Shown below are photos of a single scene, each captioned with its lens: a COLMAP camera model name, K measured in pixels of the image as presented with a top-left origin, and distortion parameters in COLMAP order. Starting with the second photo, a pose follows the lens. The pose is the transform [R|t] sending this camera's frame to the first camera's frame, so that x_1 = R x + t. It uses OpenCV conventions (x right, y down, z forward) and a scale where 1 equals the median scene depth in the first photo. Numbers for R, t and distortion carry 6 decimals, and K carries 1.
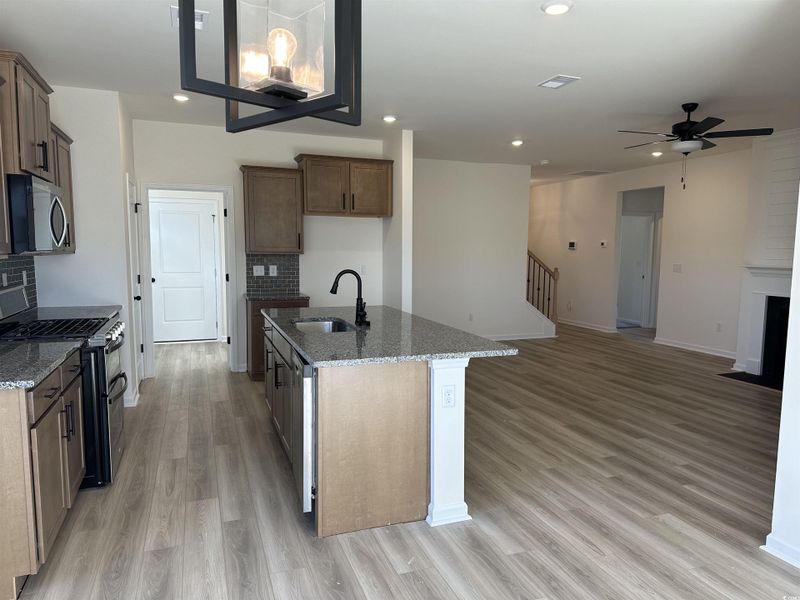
lens RADIAL K [[546.3, 0, 400.1], [0, 546.3, 296.0], [0, 0, 1]] dist [0.010971, -0.019277]
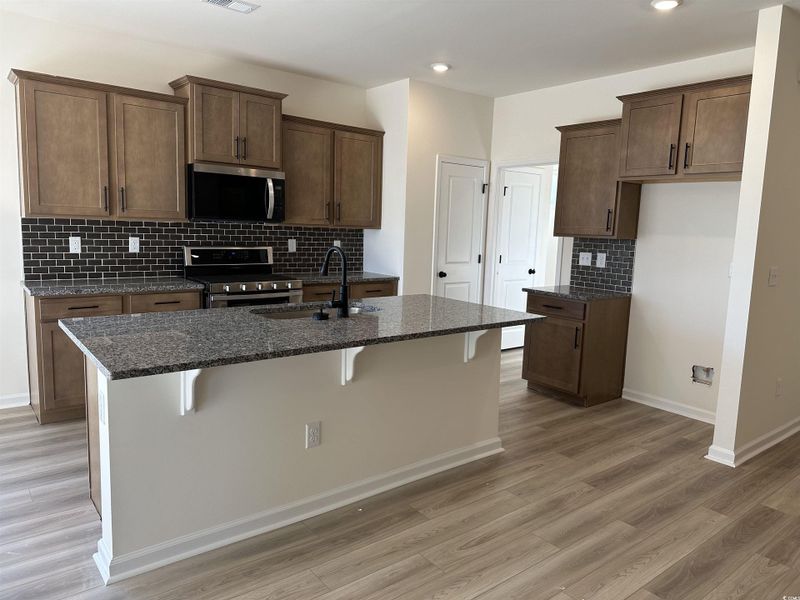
lens RADIAL K [[546.3, 0, 401.8], [0, 546.3, 294.8], [0, 0, 1]] dist [0.010971, -0.019277]
pose [[0.335440, 0.122567, -0.934054, 0.395345], [-0.116002, 0.989329, 0.088161, -0.034112], [0.934892, 0.078780, 0.346078, 0.487455]]
